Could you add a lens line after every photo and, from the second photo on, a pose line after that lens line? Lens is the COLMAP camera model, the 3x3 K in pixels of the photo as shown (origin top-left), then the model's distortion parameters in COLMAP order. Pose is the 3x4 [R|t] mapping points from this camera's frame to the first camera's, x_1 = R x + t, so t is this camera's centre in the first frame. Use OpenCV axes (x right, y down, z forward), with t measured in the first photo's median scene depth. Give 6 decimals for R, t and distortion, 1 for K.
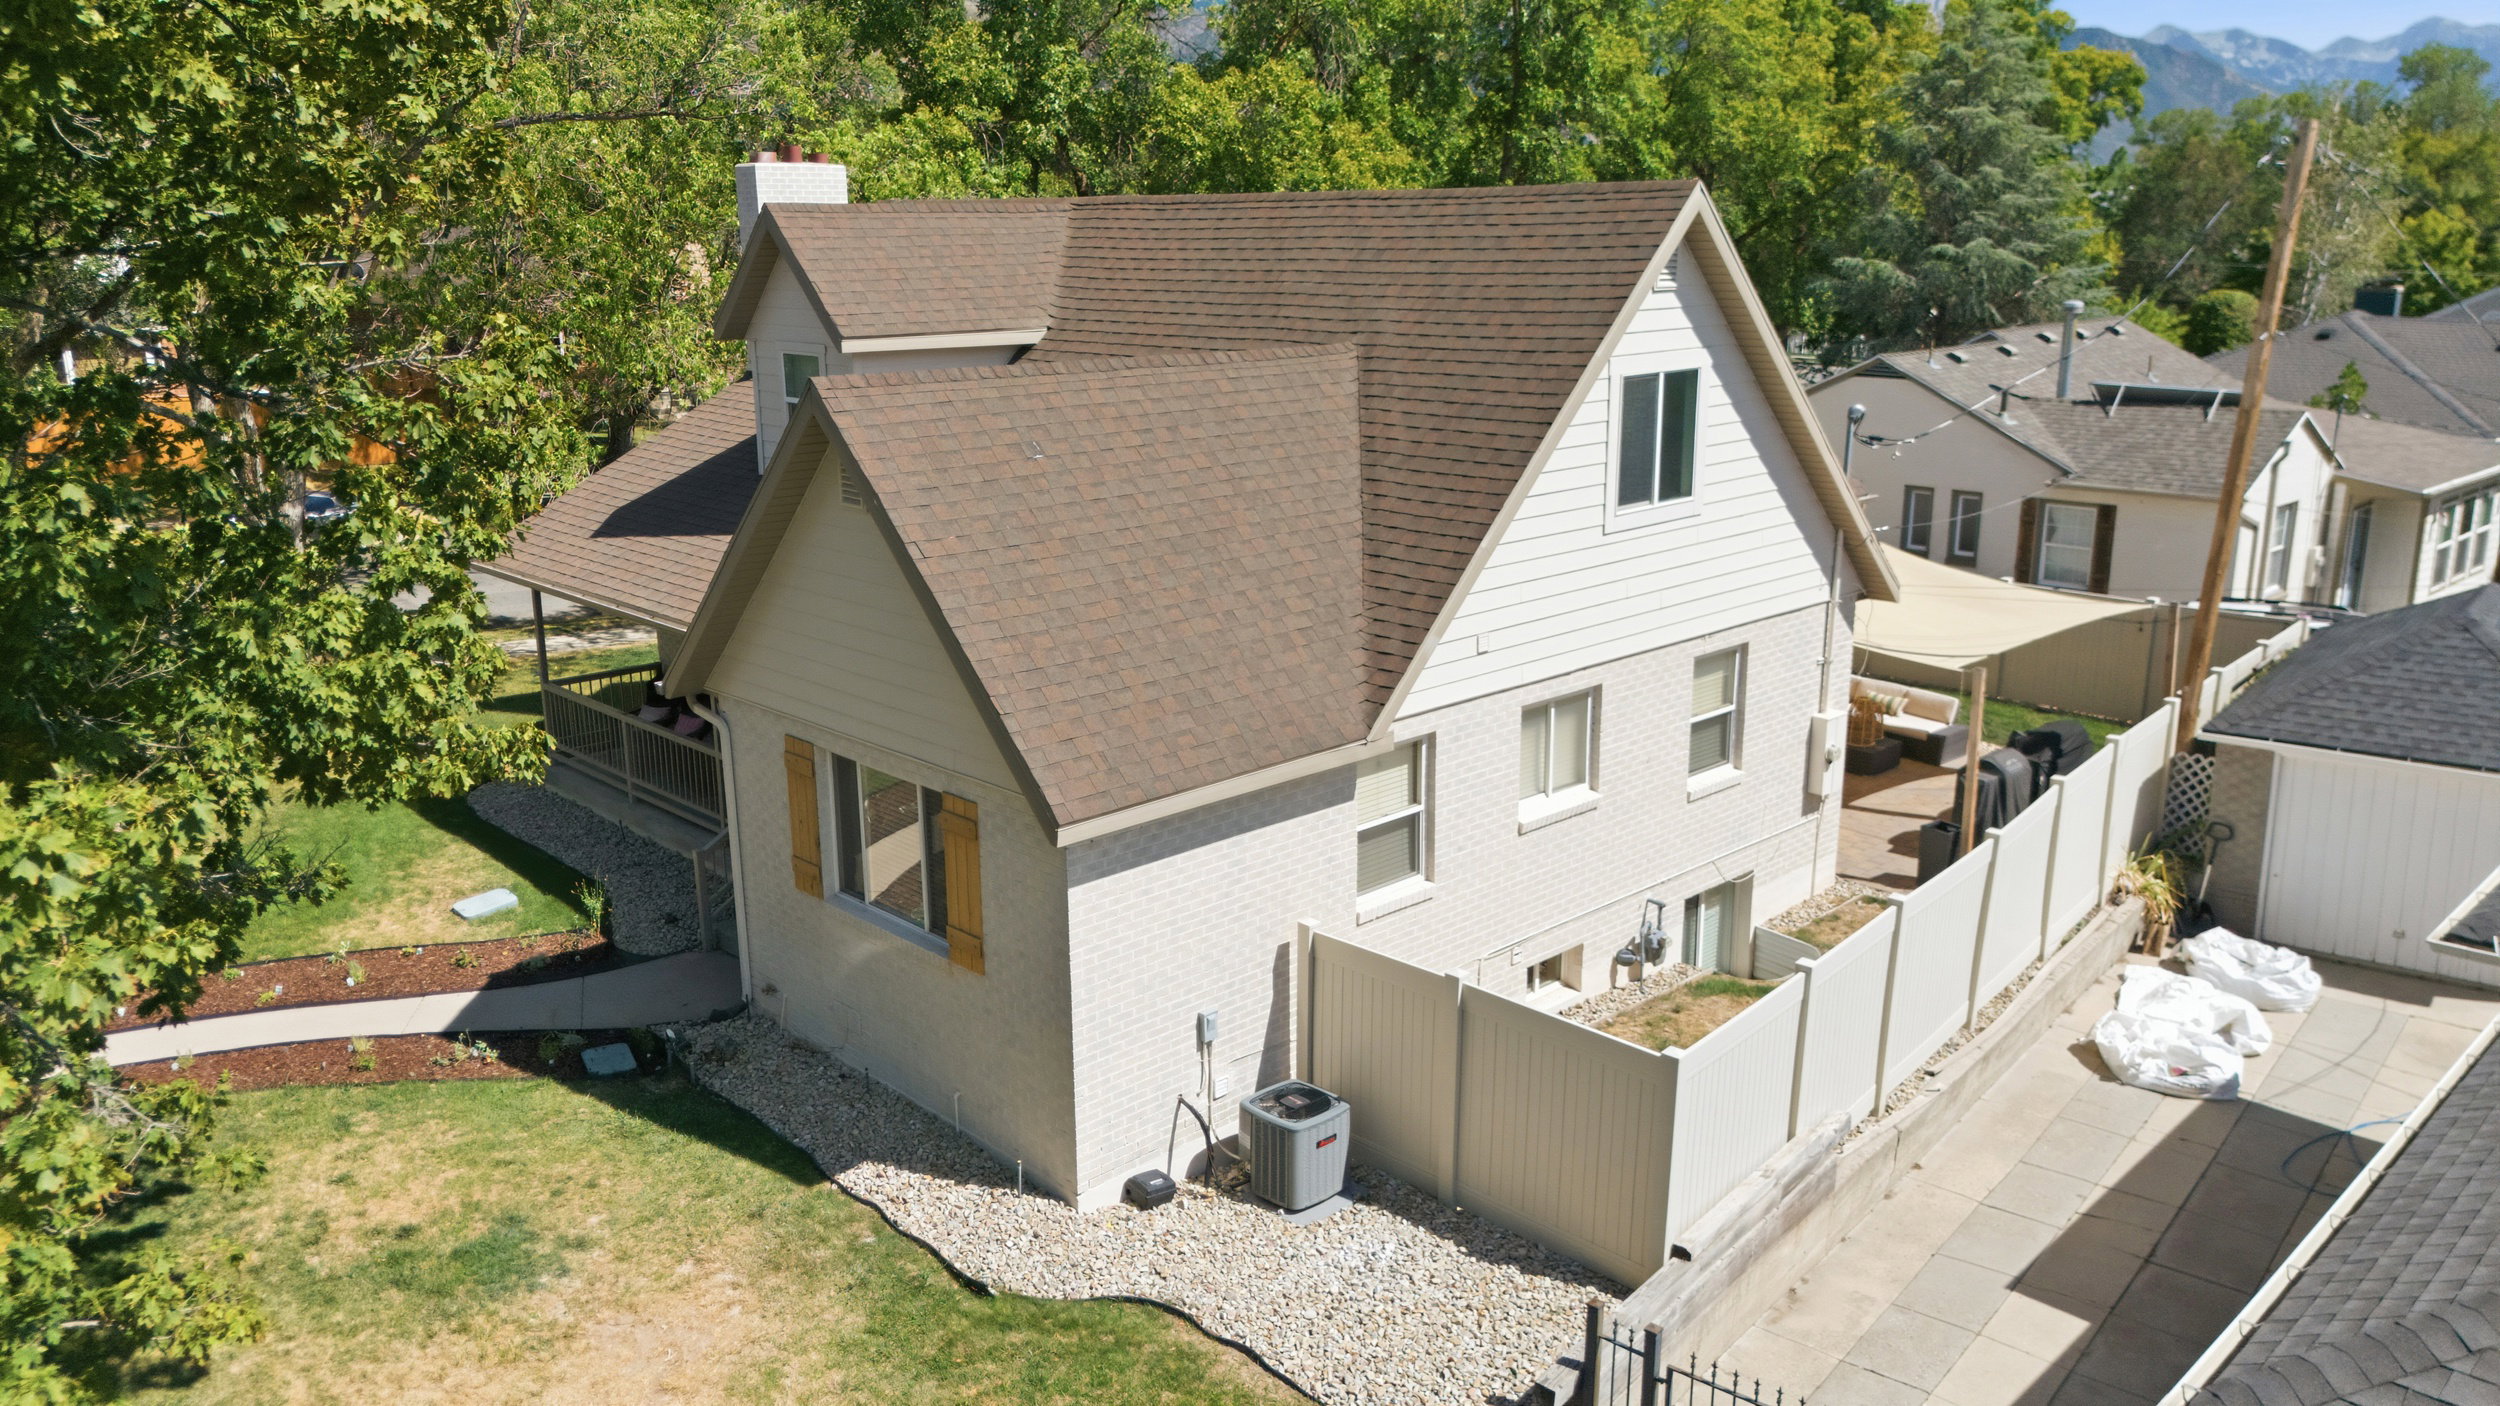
lens RADIAL K [[1835.9, 0, 1252.0], [0, 1835.9, 705.7], [0, 0, 1]] dist [0.029722, -0.023361]
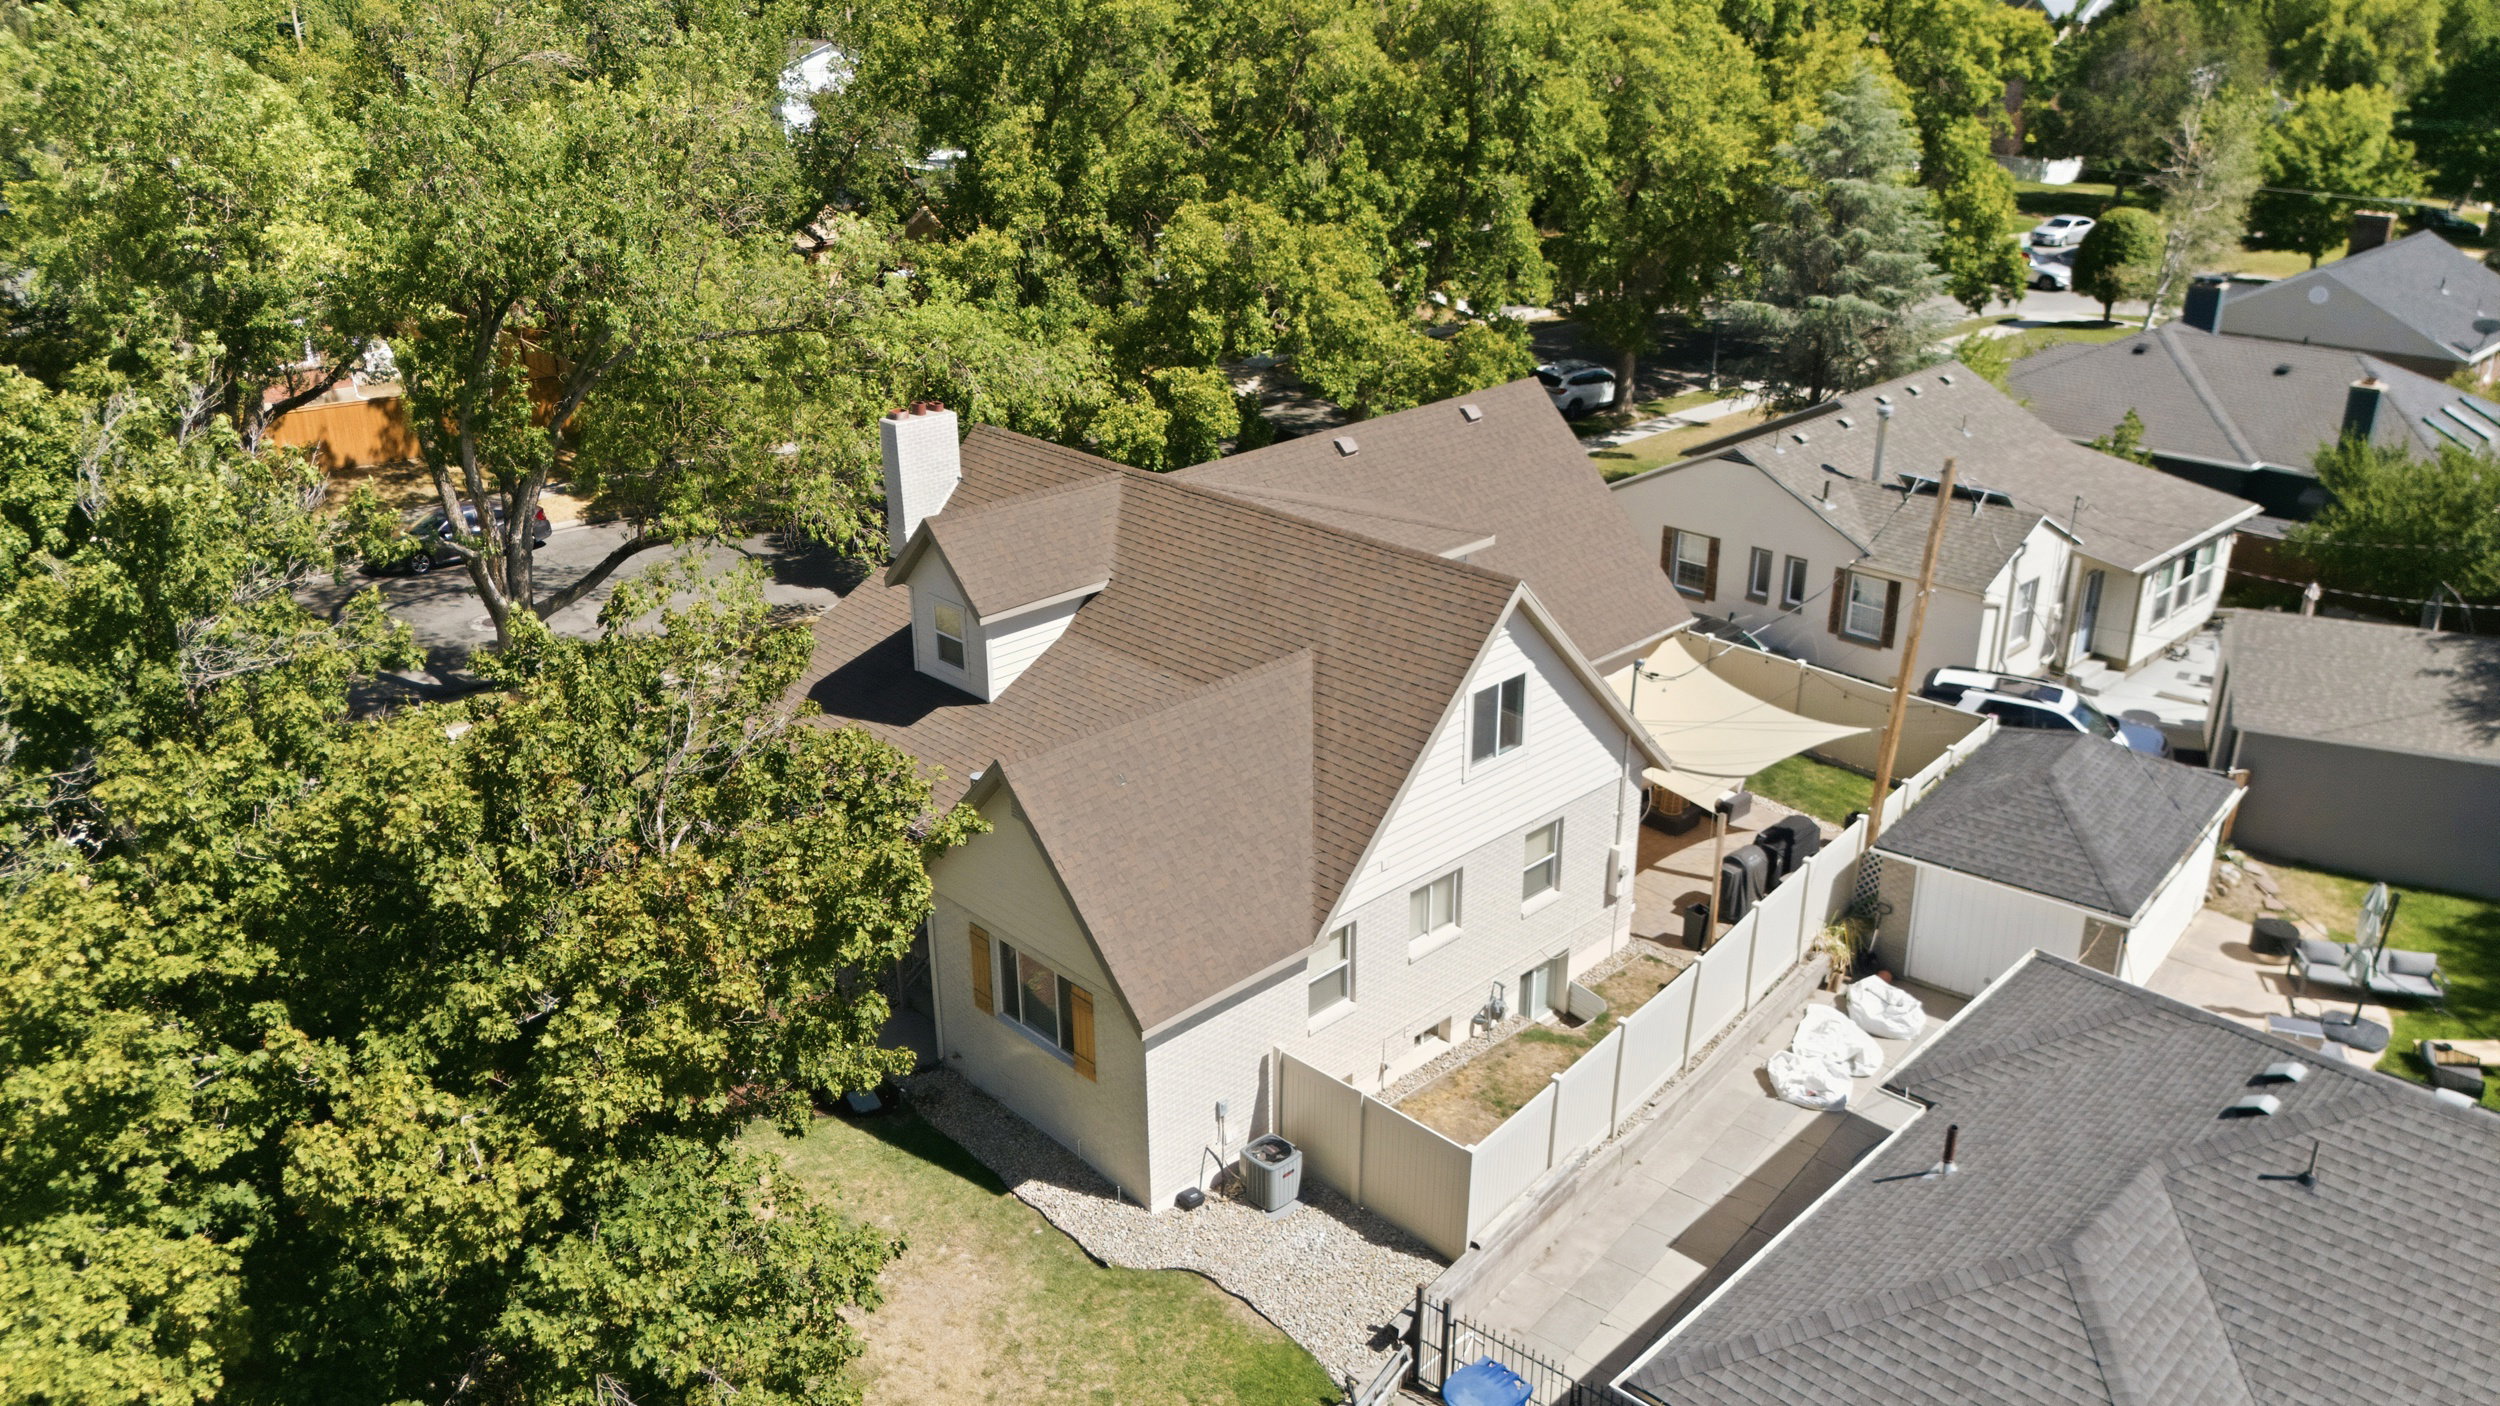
lens RADIAL K [[1835.9, 0, 1254.2], [0, 1835.9, 697.7], [0, 0, 1]] dist [0.029722, -0.023361]
pose [[0.999996, -0.000990, 0.002473, 0.002391], [0.000637, 0.990289, 0.139021, -0.399576], [-0.002587, -0.139019, 0.990286, -0.603999]]
